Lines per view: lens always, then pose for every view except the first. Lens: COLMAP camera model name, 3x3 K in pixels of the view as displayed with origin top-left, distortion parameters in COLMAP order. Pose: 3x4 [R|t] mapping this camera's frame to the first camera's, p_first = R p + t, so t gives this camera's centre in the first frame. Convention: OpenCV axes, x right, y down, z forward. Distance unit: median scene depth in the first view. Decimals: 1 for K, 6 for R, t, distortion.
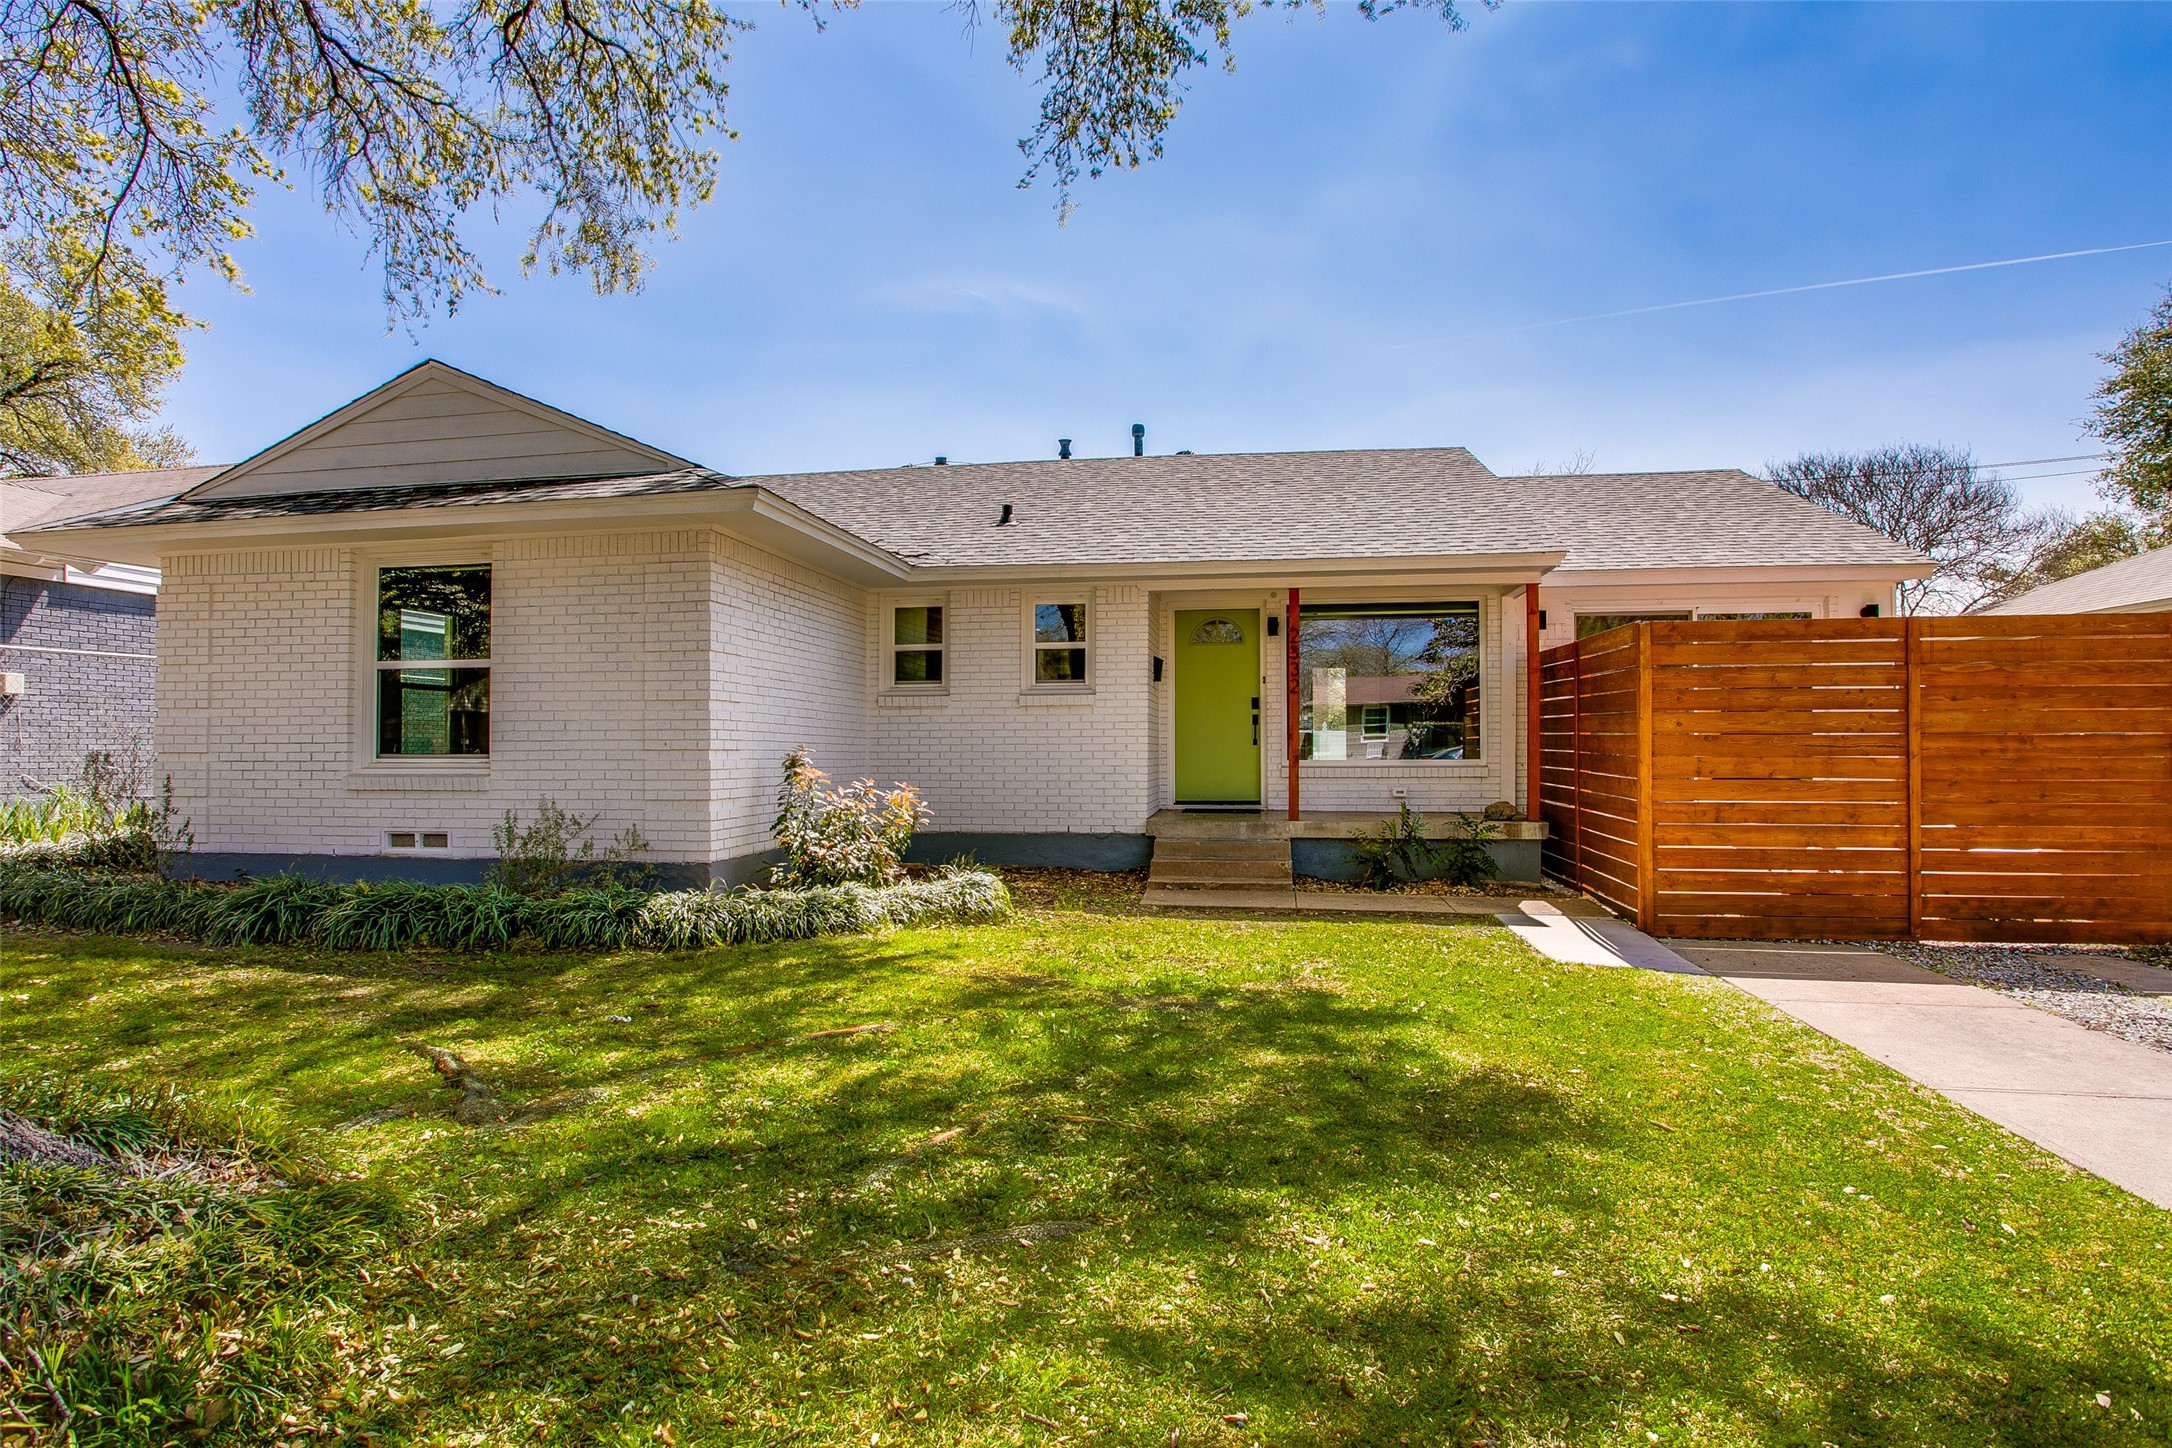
lens RADIAL K [[1111.1, 0, 1041.8], [0, 1111.1, 688.7], [0, 0, 1]] dist [-0.058084, 0.028451]
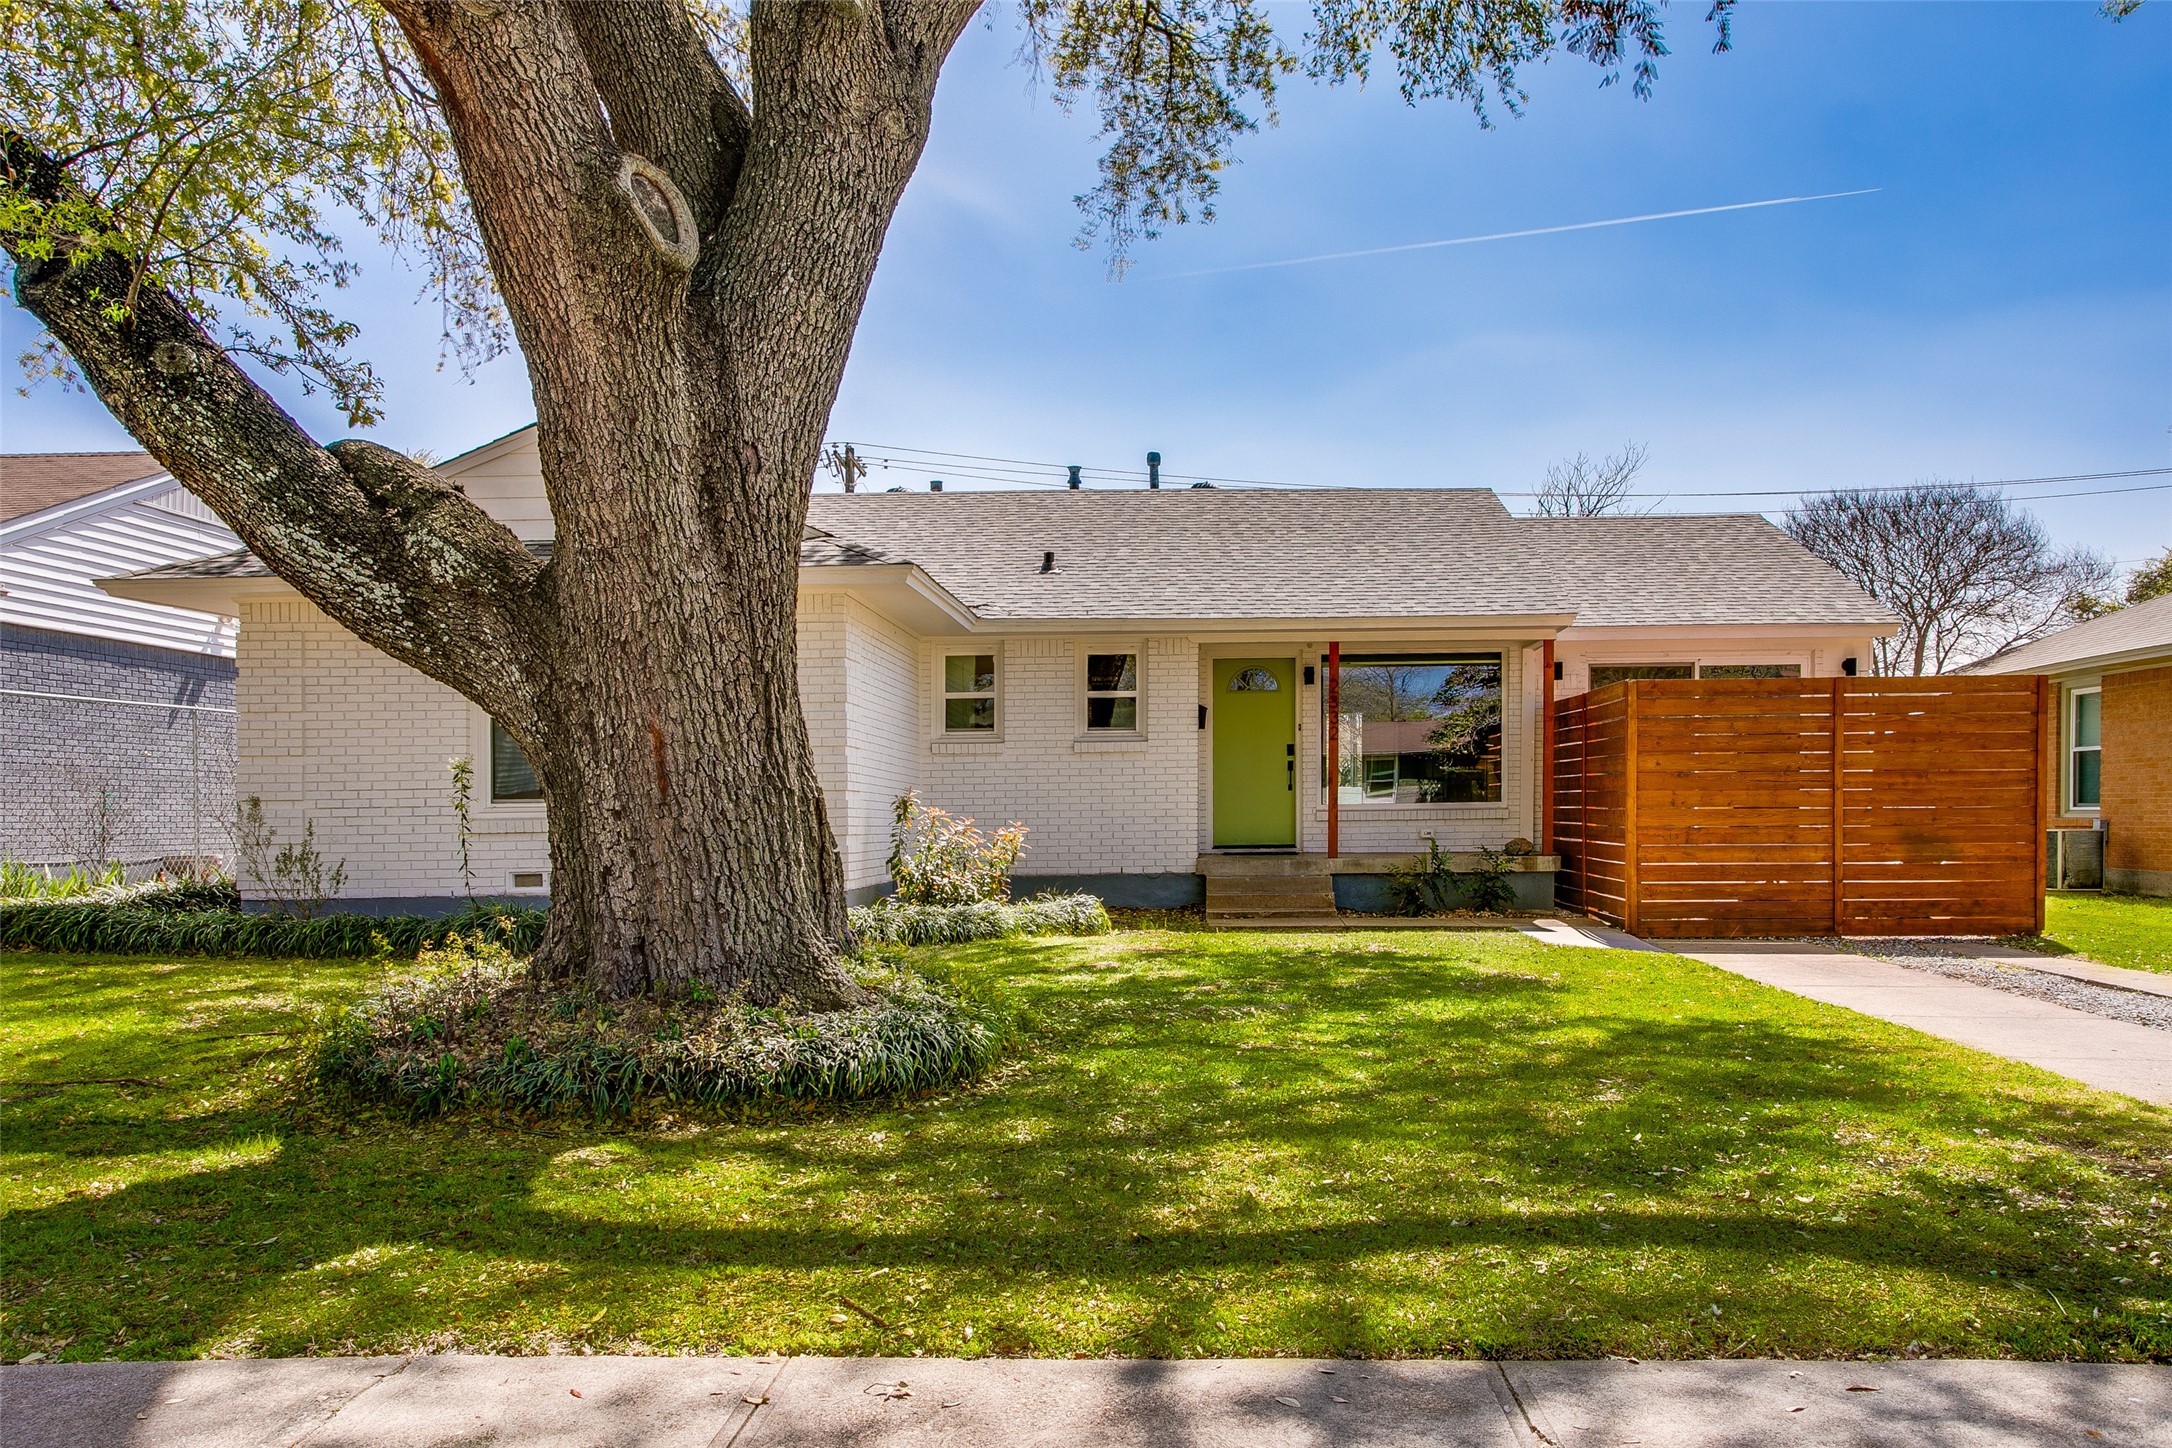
lens RADIAL K [[1568.4, 0, 1141.6], [0, 1568.4, 787.5], [0, 0, 1]] dist [0.031654, 0.000306]
pose [[0.988924, -0.006033, 0.148300, -0.194390], [0.001220, 0.999470, 0.032526, 0.000501], [-0.148417, -0.031984, 0.988407, -0.509931]]
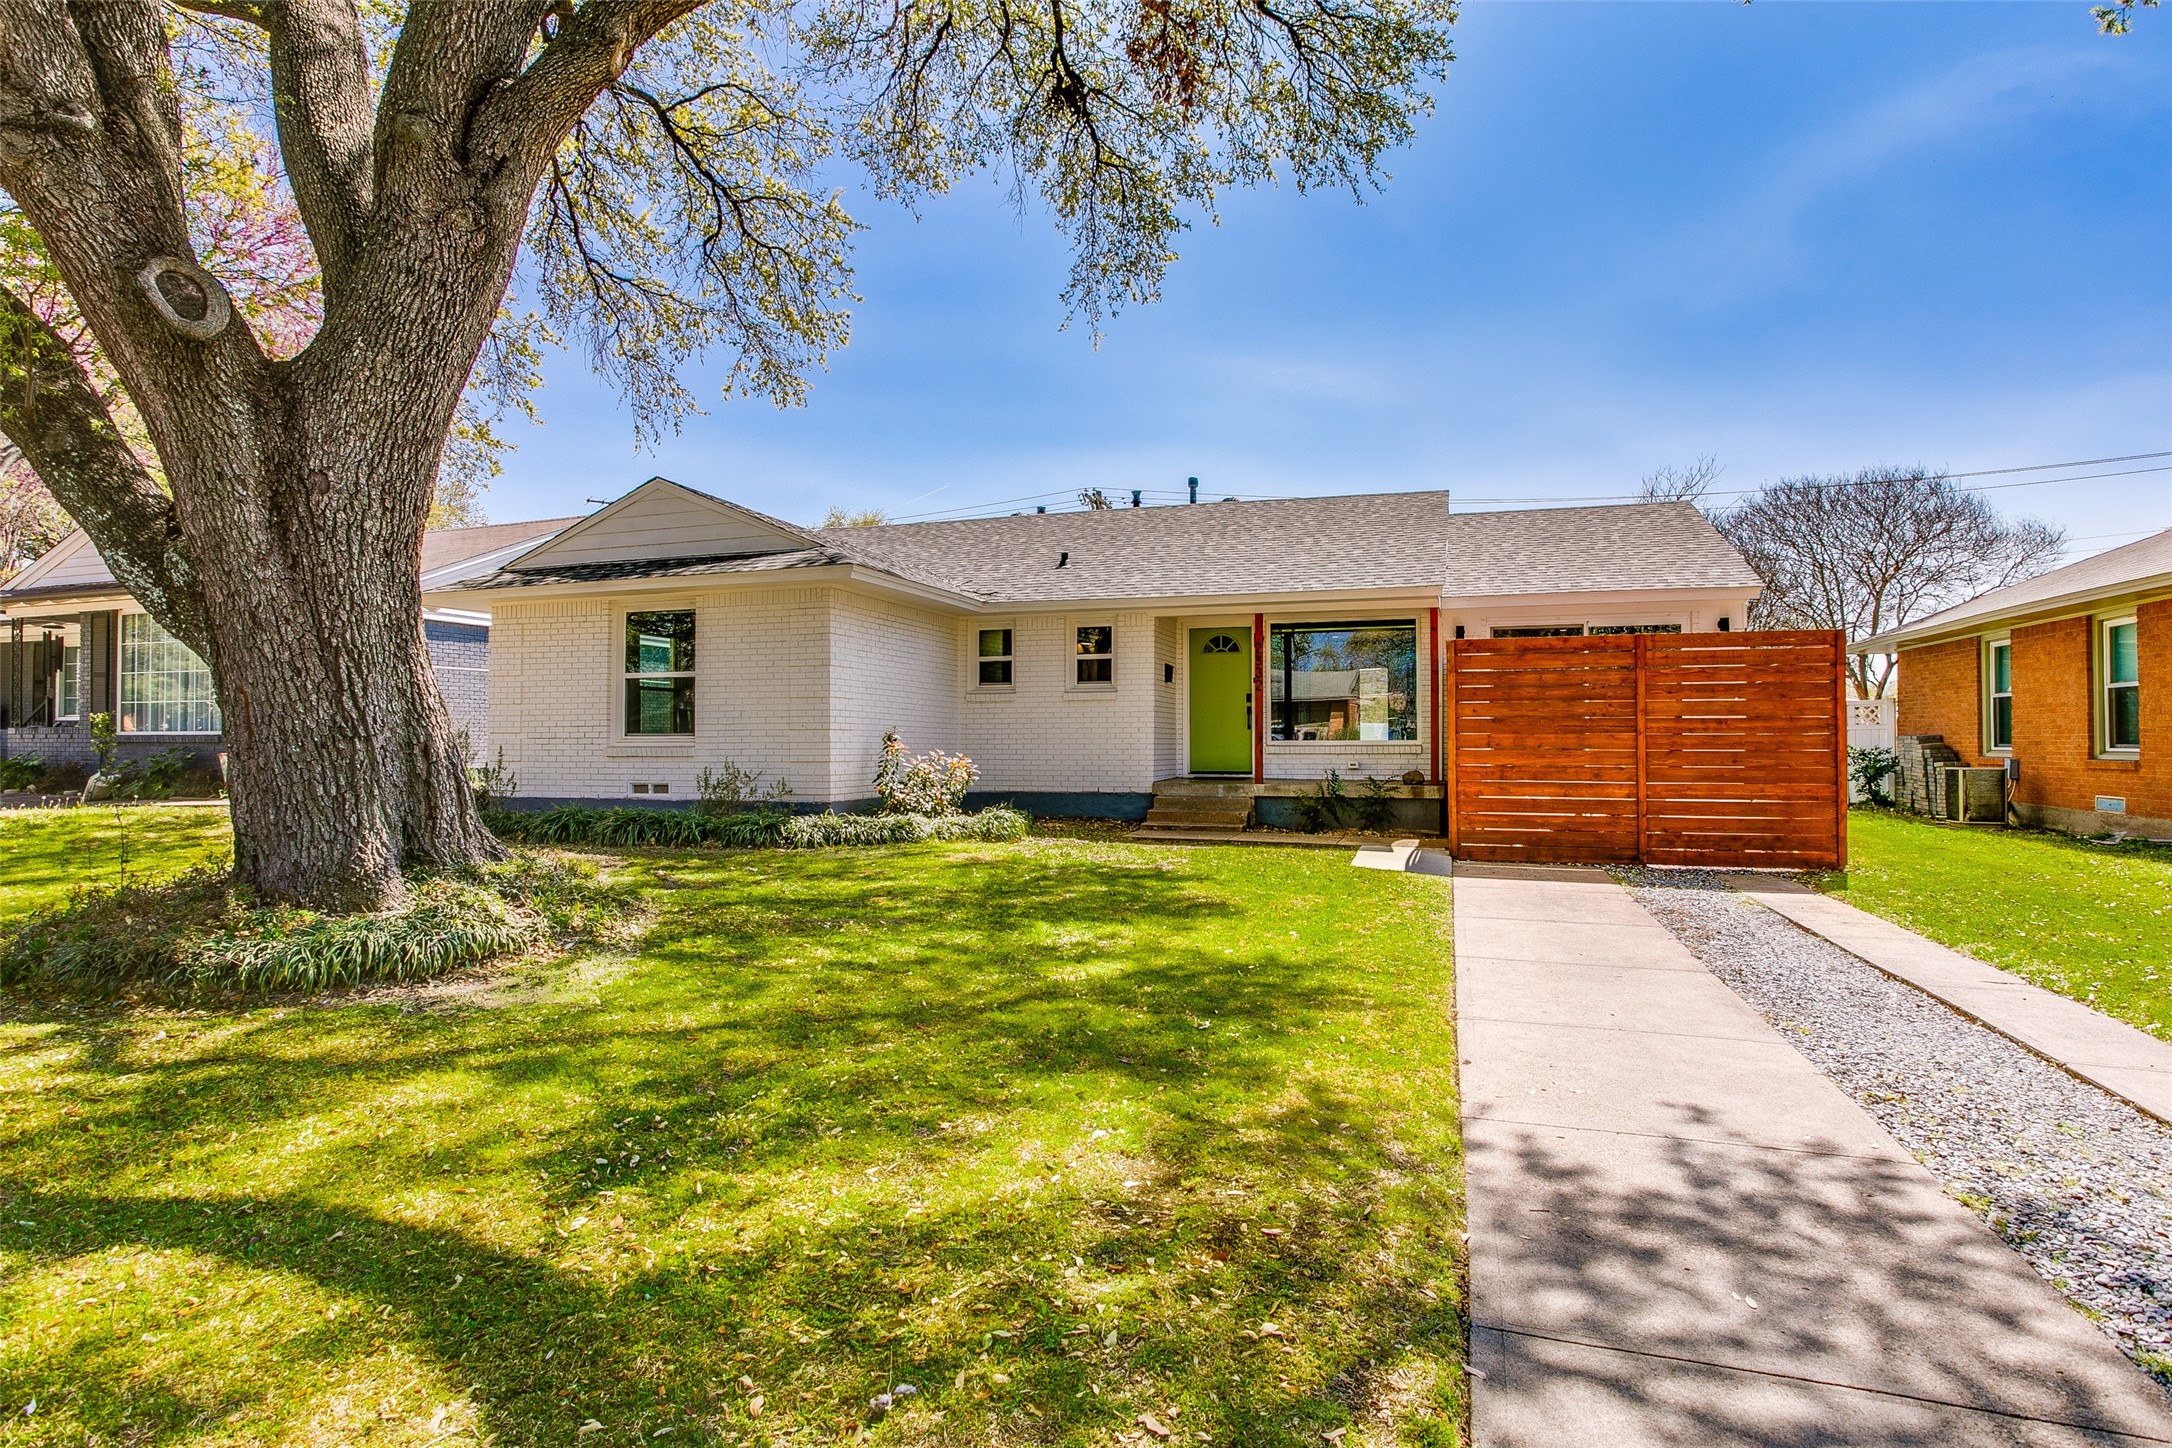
lens RADIAL K [[1070.6, 0, 1088.9], [0, 1070.6, 665.2], [0, 0, 1]] dist [-0.003304, -0.012714]
pose [[0.991078, -0.008665, -0.133005, 0.209504], [0.006097, 0.999787, -0.019697, -0.002312], [0.133147, 0.018710, 0.990920, -0.356741]]
